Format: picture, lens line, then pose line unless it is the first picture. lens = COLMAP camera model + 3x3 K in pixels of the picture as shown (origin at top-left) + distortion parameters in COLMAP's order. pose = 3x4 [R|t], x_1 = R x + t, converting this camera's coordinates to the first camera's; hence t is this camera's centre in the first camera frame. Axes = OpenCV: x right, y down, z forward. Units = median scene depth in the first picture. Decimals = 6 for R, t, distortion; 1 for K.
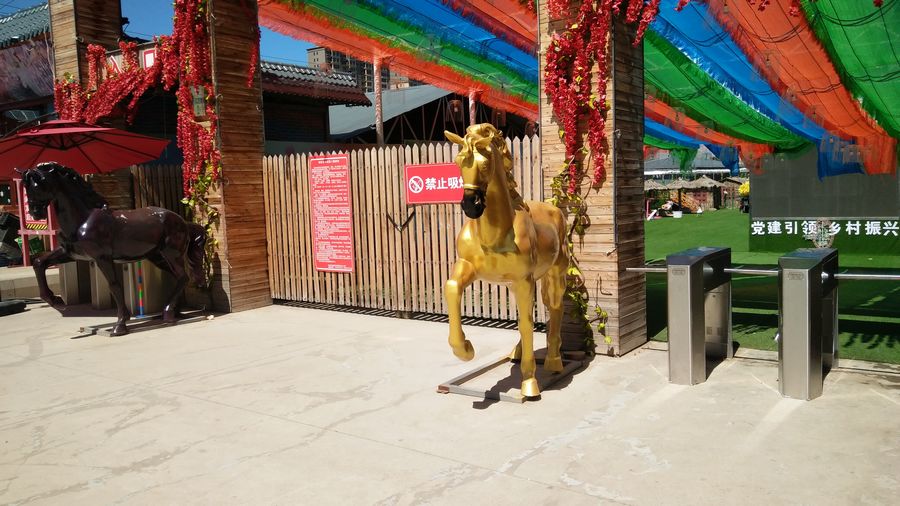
lens RADIAL K [[692.5, 0, 450.3], [0, 692.5, 252.4], [0, 0, 1]] dist [0.015079, -0.000111]
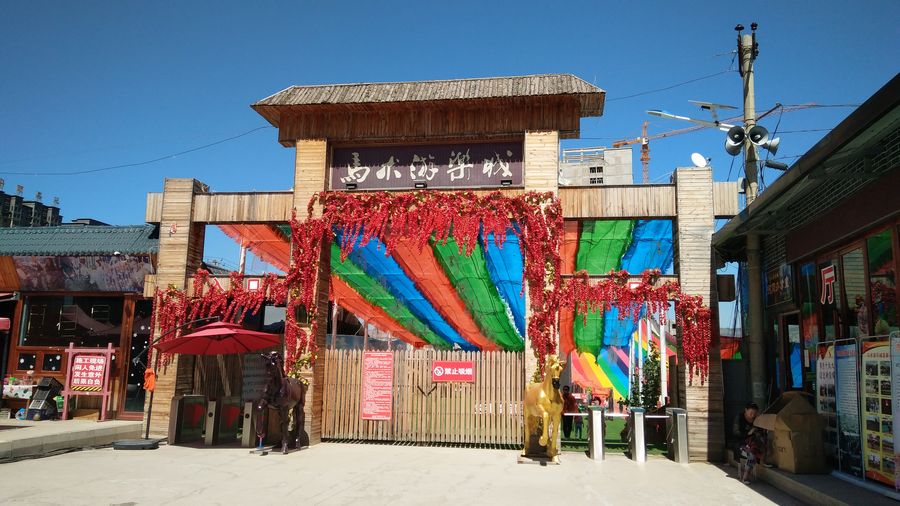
lens RADIAL K [[692.5, 0, 450.6], [0, 692.5, 252.9], [0, 0, 1]] dist [0.015079, -0.000111]
pose [[0.907459, 0.111284, 0.405135, -0.740701], [-0.004148, 0.966609, -0.256222, 0.067242], [-0.420120, 0.230830, 0.877620, -0.678565]]
